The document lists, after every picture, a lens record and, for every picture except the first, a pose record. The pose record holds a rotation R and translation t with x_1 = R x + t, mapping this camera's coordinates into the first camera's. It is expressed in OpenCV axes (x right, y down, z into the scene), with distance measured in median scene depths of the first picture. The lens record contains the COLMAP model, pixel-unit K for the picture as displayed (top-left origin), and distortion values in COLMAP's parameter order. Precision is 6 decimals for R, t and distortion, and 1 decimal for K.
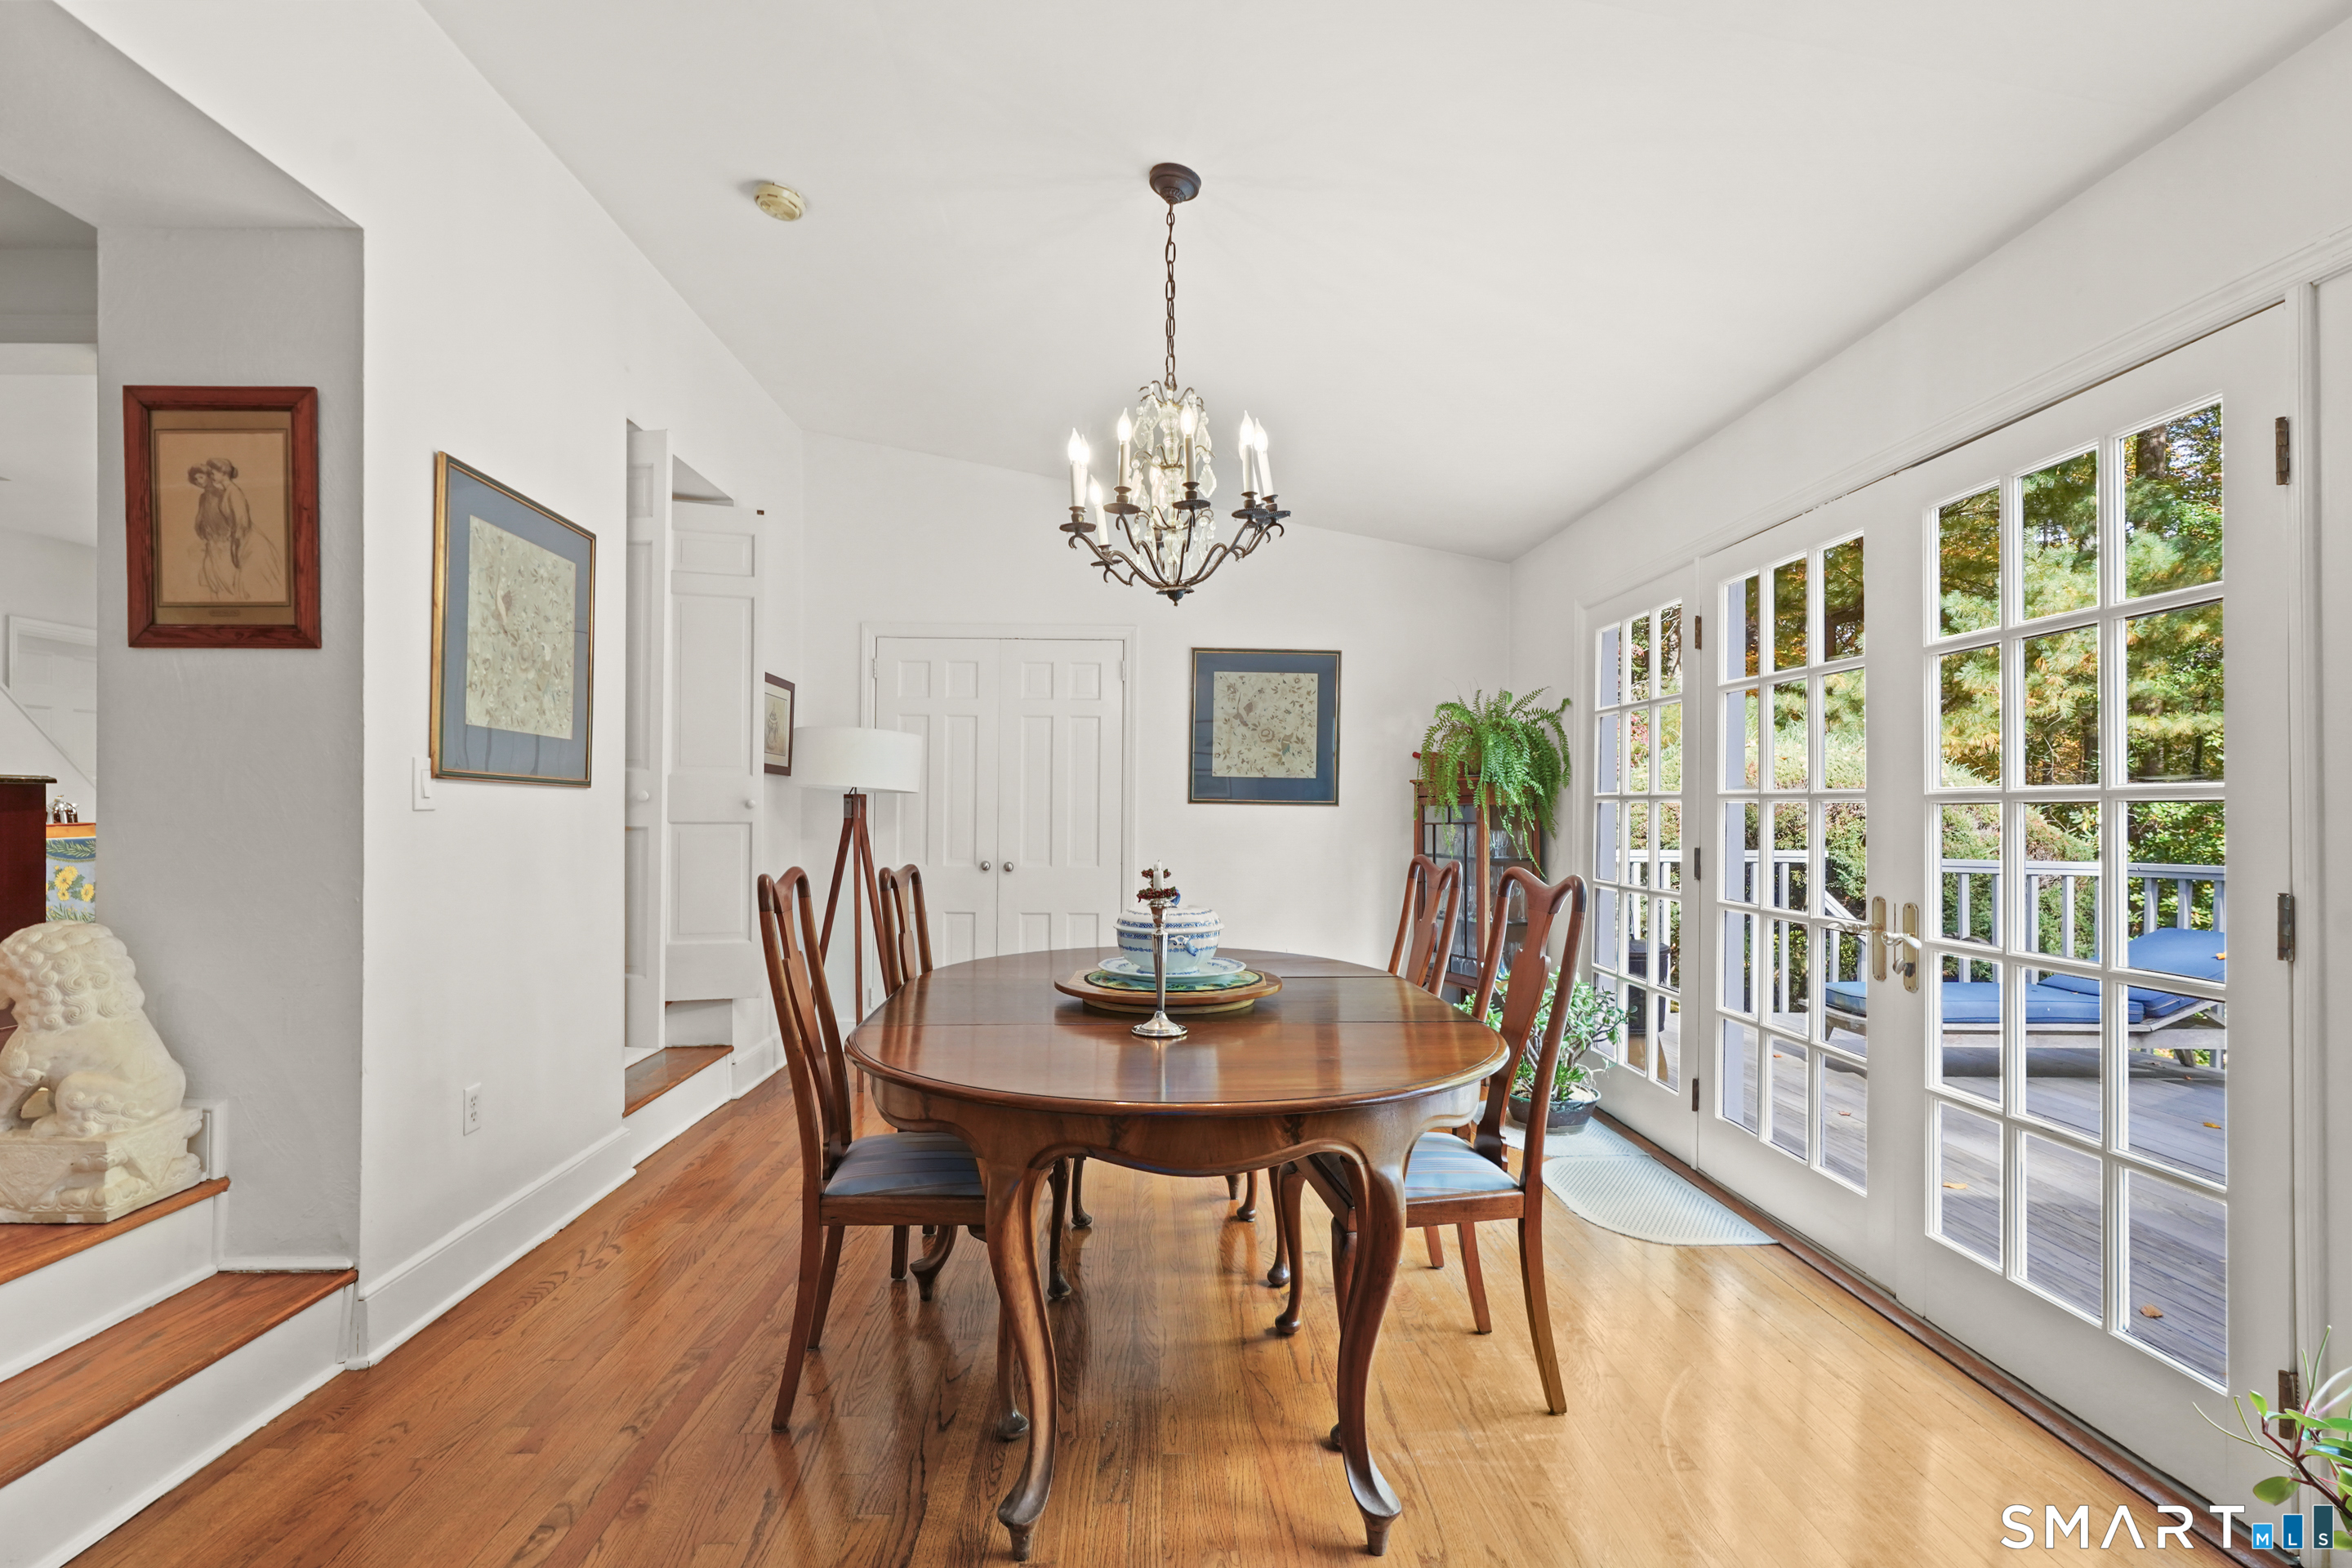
lens RADIAL K [[1100.4, 0, 1176.0], [0, 1100.4, 784.0], [0, 0, 1]] dist [-0.024262, 0.015175]
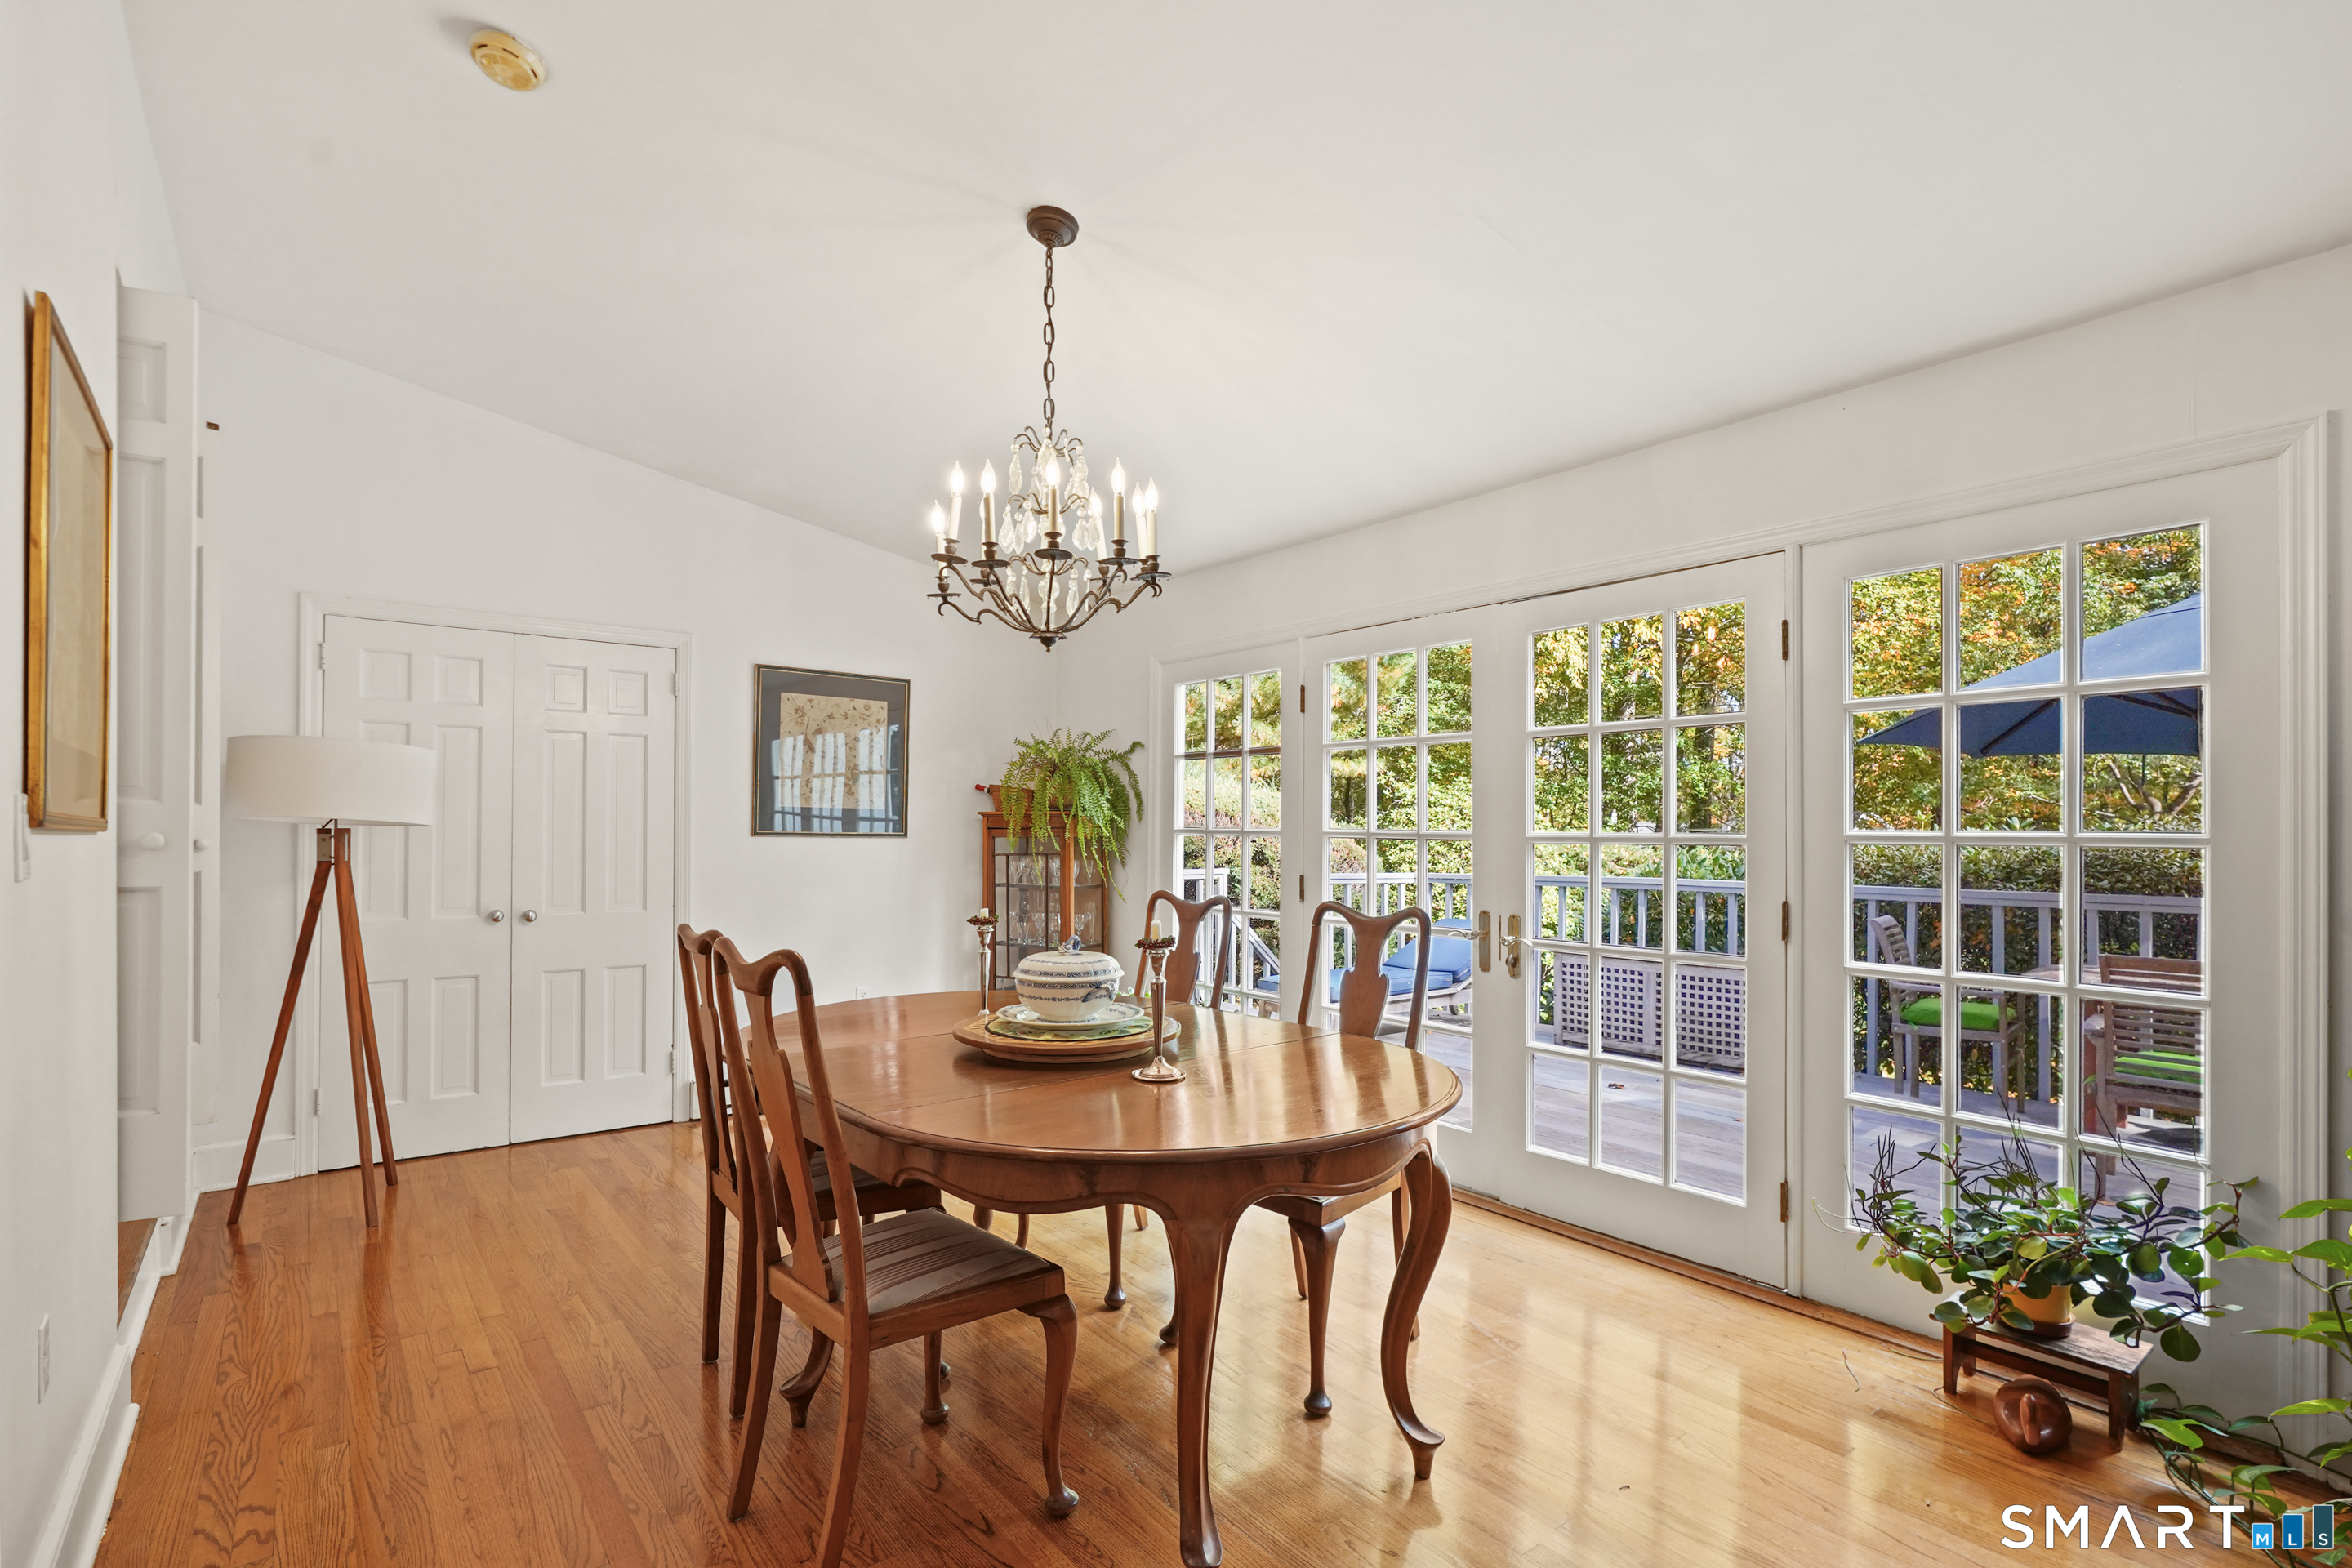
lens RADIAL K [[1113.9, 0, 1176.2], [0, 1113.9, 805.2], [0, 0, 1]] dist [-0.002263, -0.000541]
pose [[0.806026, 0.010623, 0.591785, -0.383499], [-0.013236, 0.999912, 0.000079, -0.018962], [-0.591733, -0.007897, 0.806096, 0.084608]]
